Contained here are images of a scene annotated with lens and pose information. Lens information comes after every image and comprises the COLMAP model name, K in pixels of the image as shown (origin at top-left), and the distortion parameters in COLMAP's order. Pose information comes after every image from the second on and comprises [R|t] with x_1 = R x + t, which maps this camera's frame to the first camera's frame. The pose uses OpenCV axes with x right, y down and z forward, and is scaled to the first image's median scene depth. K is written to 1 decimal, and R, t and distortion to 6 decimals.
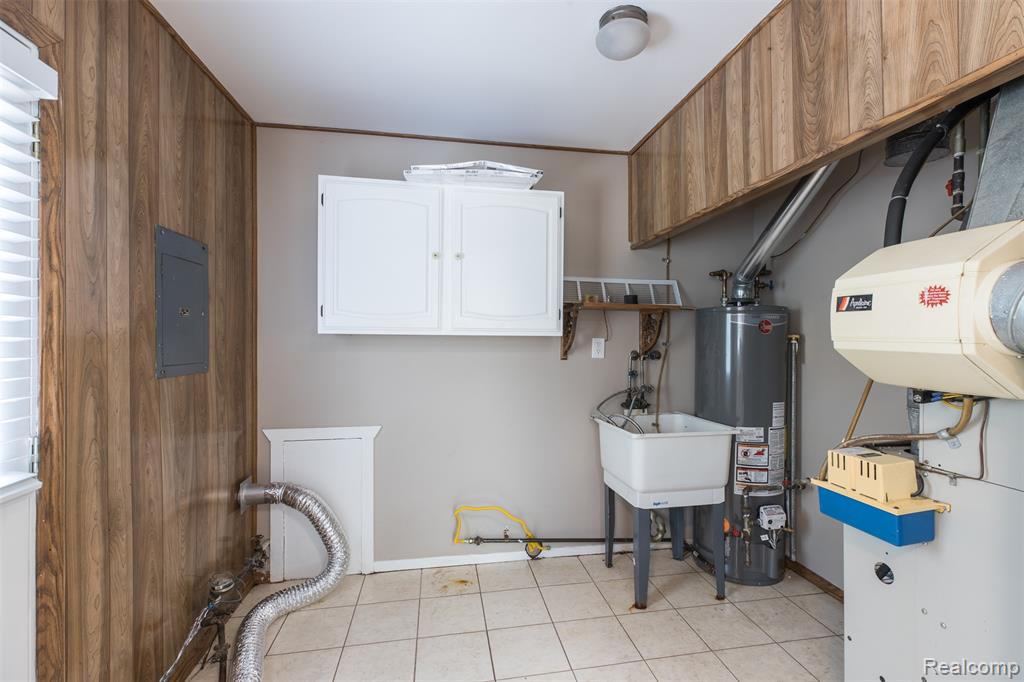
lens RADIAL K [[456.4, 0, 510.4], [0, 456.4, 339.8], [0, 0, 1]] dist [0.000007, 0.001520]
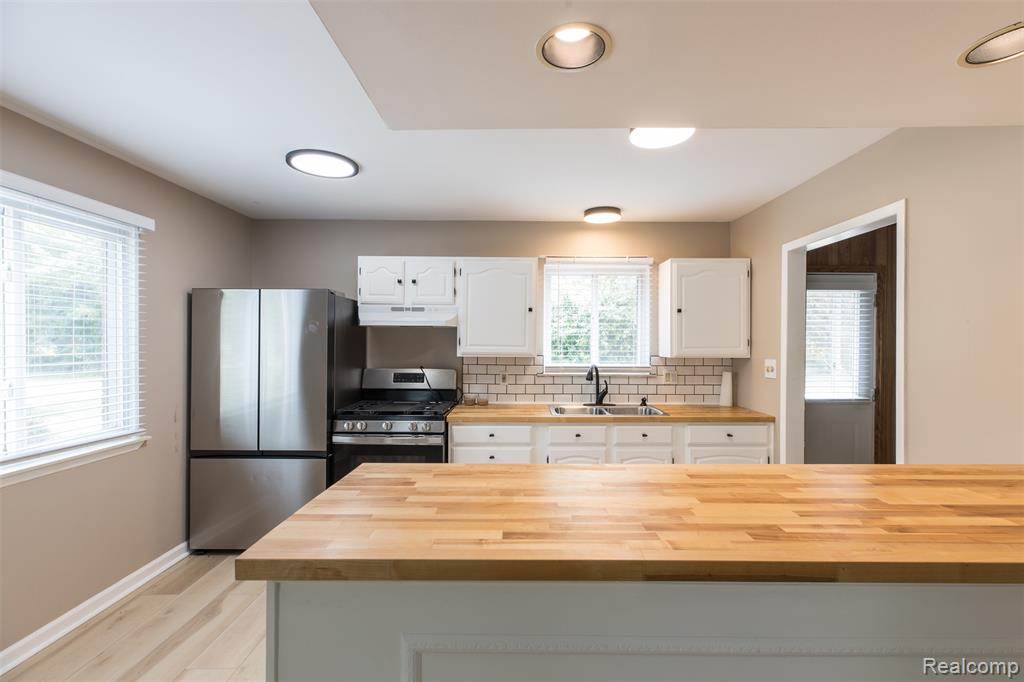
lens RADIAL K [[456.4, 0, 514.7], [0, 456.4, 338.8], [0, 0, 1]] dist [0.000007, 0.001520]
pose [[-0.144673, -0.005990, -0.989461, 2.278927], [-0.009232, 0.999946, -0.004704, -0.101427], [0.989436, 0.008455, -0.144720, -0.968314]]
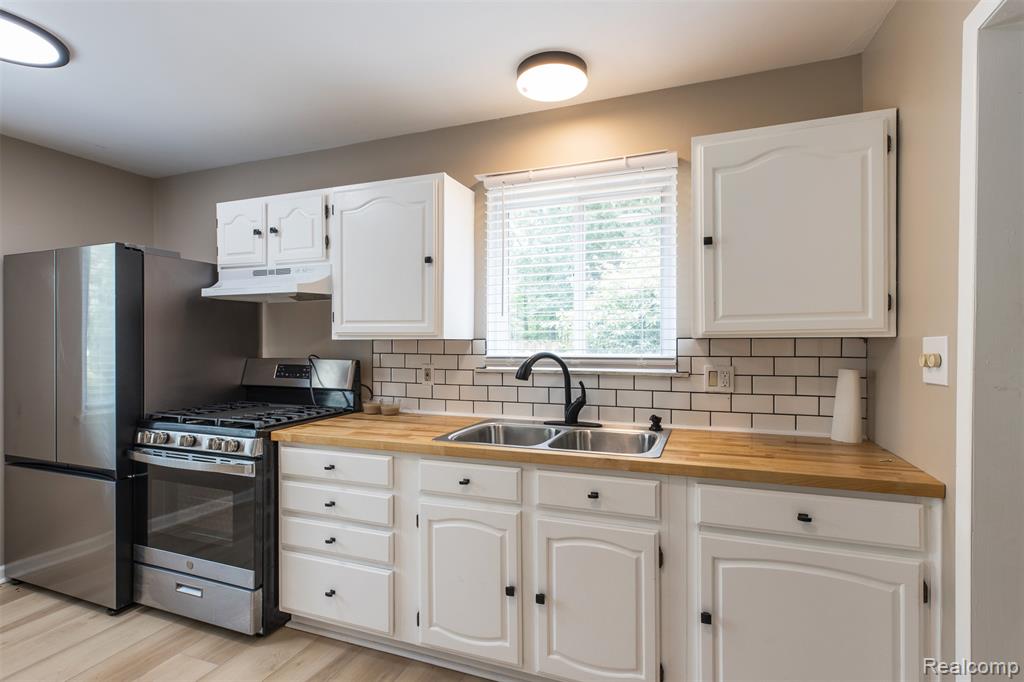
lens RADIAL K [[460.0, 0, 493.8], [0, 460.0, 348.1], [0, 0, 1]] dist [0.004650, -0.003267]
pose [[-0.490237, 0.013980, -0.871477, 0.950806], [-0.000186, 0.999870, 0.016144, -0.005071], [0.871589, 0.008077, -0.490171, -0.297827]]
